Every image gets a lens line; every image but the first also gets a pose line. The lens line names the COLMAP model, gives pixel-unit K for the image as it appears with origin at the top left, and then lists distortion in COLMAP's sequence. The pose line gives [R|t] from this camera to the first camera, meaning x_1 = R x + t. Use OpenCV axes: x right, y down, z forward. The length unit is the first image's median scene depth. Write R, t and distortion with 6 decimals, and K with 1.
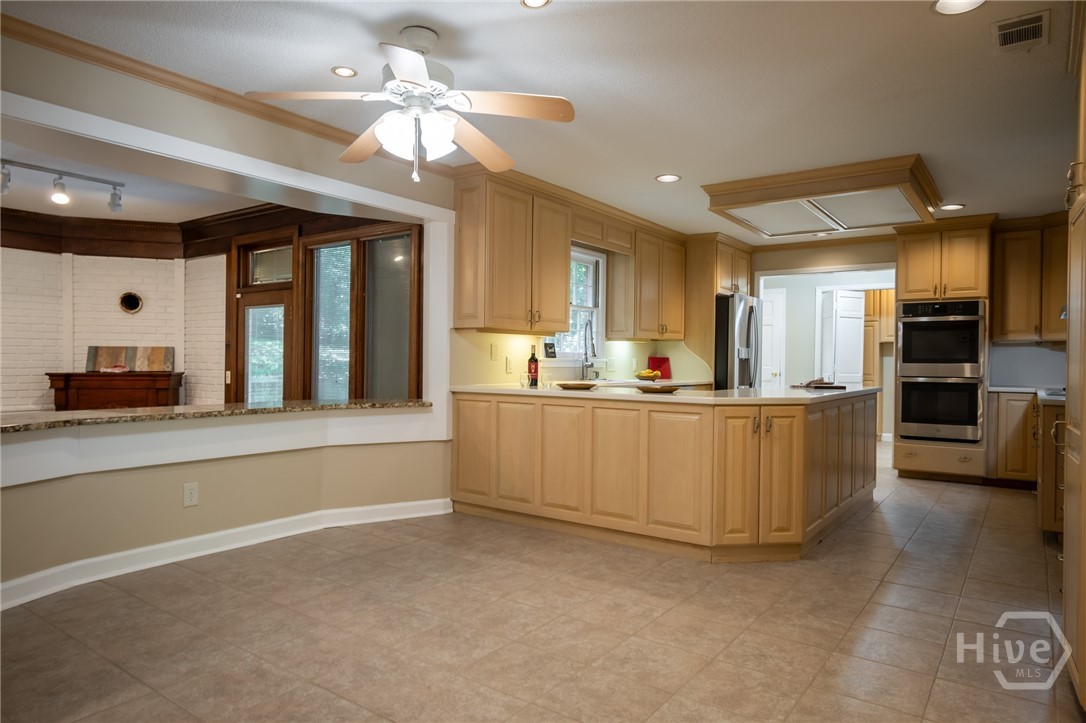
lens RADIAL K [[668.1, 0, 543.0], [0, 668.1, 361.5], [0, 0, 1]] dist [-0.000825, 0.000021]
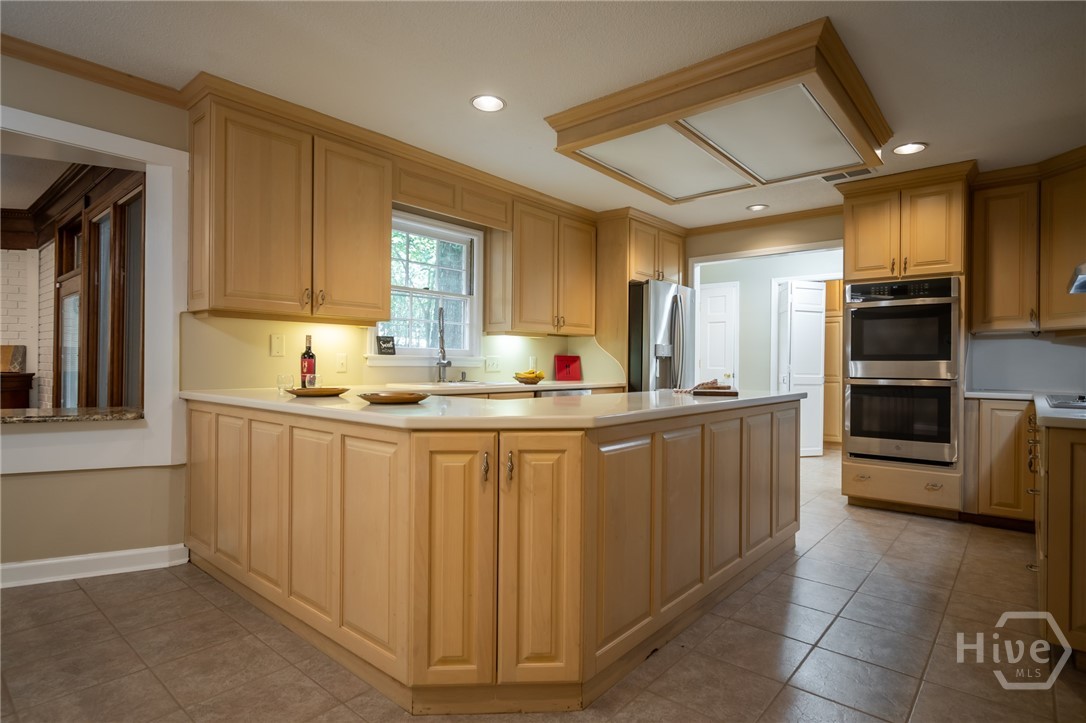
lens RADIAL K [[564.6, 0, 543.0], [0, 564.6, 361.5], [0, 0, 1]] dist [0.000966, -0.000093]
pose [[0.996999, -0.002522, -0.077369, 0.240344], [0.001981, 0.999973, -0.007067, 0.007546], [0.077385, 0.006892, 0.996977, 0.326114]]
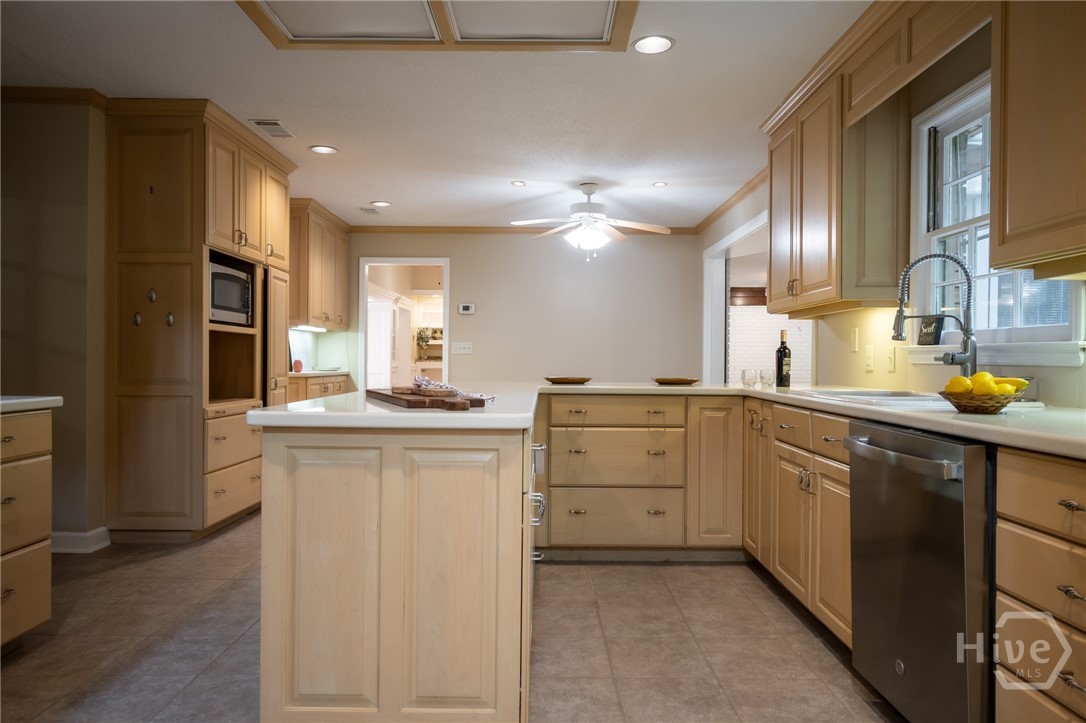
lens RADIAL K [[722.6, 0, 543.0], [0, 722.6, 361.5], [0, 0, 1]] dist [-0.001389, -0.001709]
pose [[-0.805732, -0.015341, -0.592082, 0.532079], [-0.017299, 0.999848, -0.002365, 0.012058], [0.592028, 0.008337, -0.805874, 1.207518]]
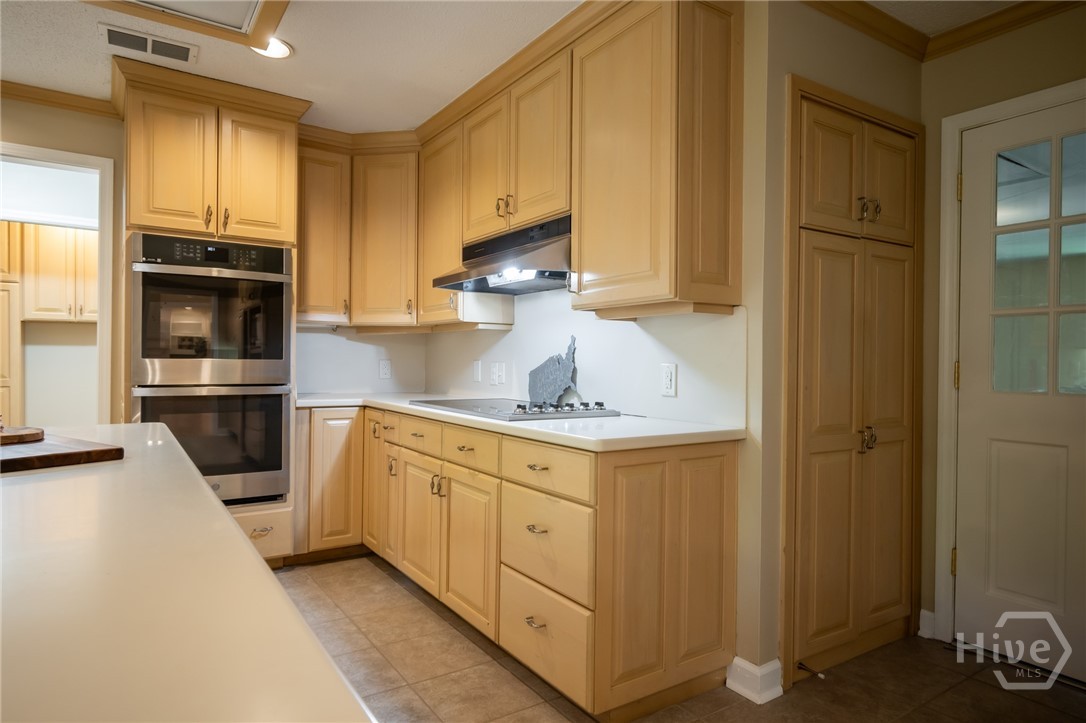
lens RADIAL K [[642.4, 0, 543.0], [0, 642.4, 361.5], [0, 0, 1]] dist [0.019552, 0.000081]
pose [[0.341780, -0.005064, 0.939766, 0.211823], [-0.005214, 0.999960, 0.007285, -0.000012], [-0.939765, -0.007390, 0.341740, 0.602342]]
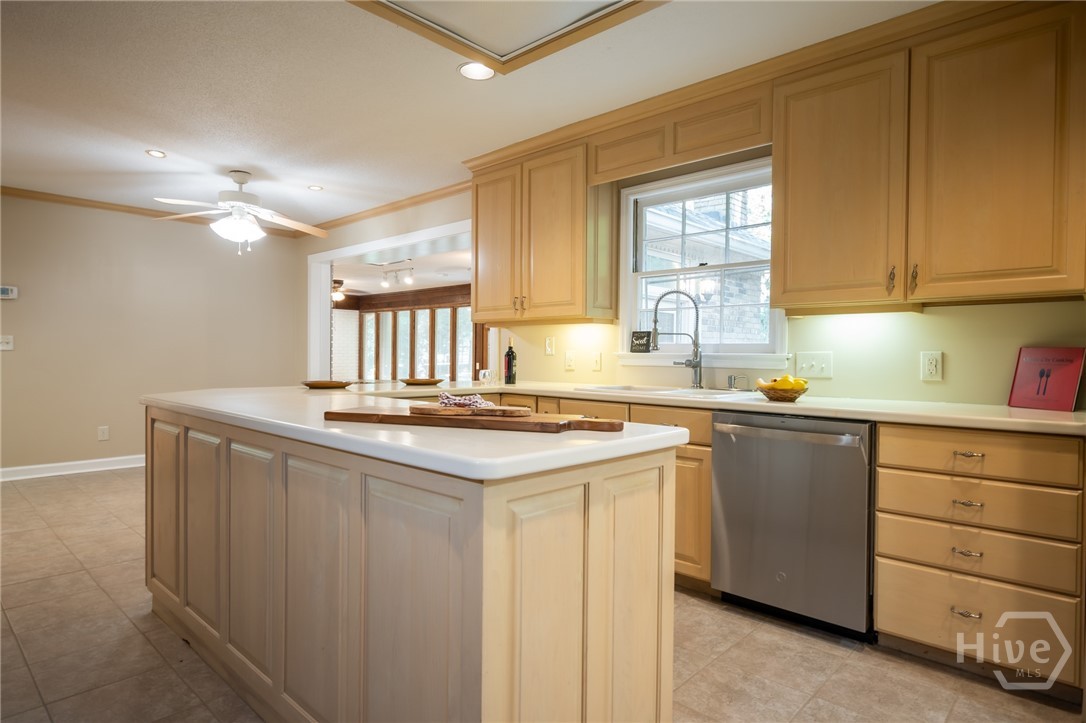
lens RADIAL K [[602.8, 0, 543.0], [0, 602.8, 361.5], [0, 0, 1]] dist [-0.002072, -0.001374]
pose [[-0.115353, -0.003288, -0.993319, 0.622916], [-0.012684, 0.999918, -0.001837, 0.006002], [0.993244, 0.012387, -0.115385, 0.930997]]
